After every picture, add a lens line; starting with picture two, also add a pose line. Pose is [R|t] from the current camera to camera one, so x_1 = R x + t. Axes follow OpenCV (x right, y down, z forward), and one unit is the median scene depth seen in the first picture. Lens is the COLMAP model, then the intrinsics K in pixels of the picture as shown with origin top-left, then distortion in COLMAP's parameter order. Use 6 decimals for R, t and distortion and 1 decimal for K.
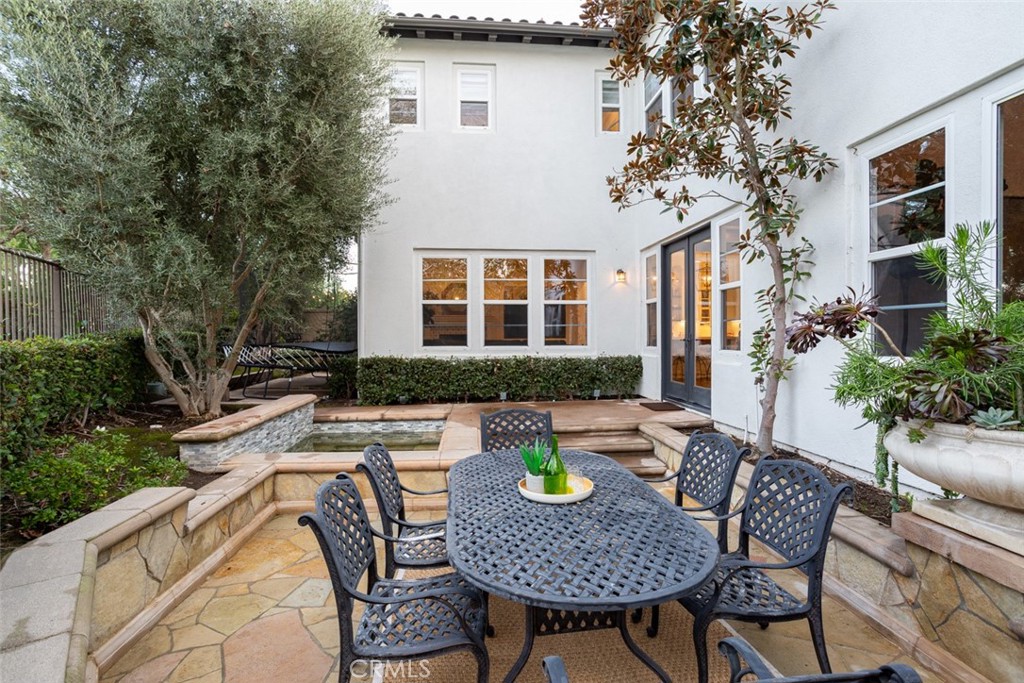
lens RADIAL K [[504.8, 0, 512.0], [0, 504.8, 341.5], [0, 0, 1]] dist [-0.052696, 0.046237]
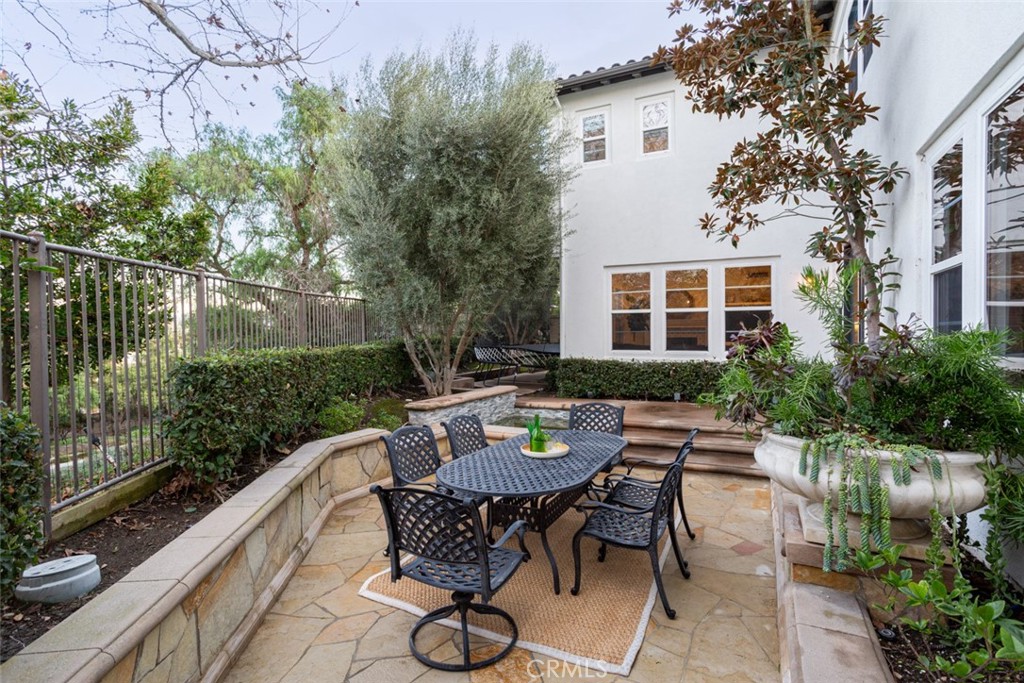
lens RADIAL K [[495.3, 0, 512.0], [0, 495.3, 341.5], [0, 0, 1]] dist [-0.001675, 0.000108]
pose [[0.855249, 0.006368, -0.518179, 0.271174], [-0.005470, 0.999980, 0.003260, -0.015418], [0.518189, 0.000046, 0.855266, -0.121433]]
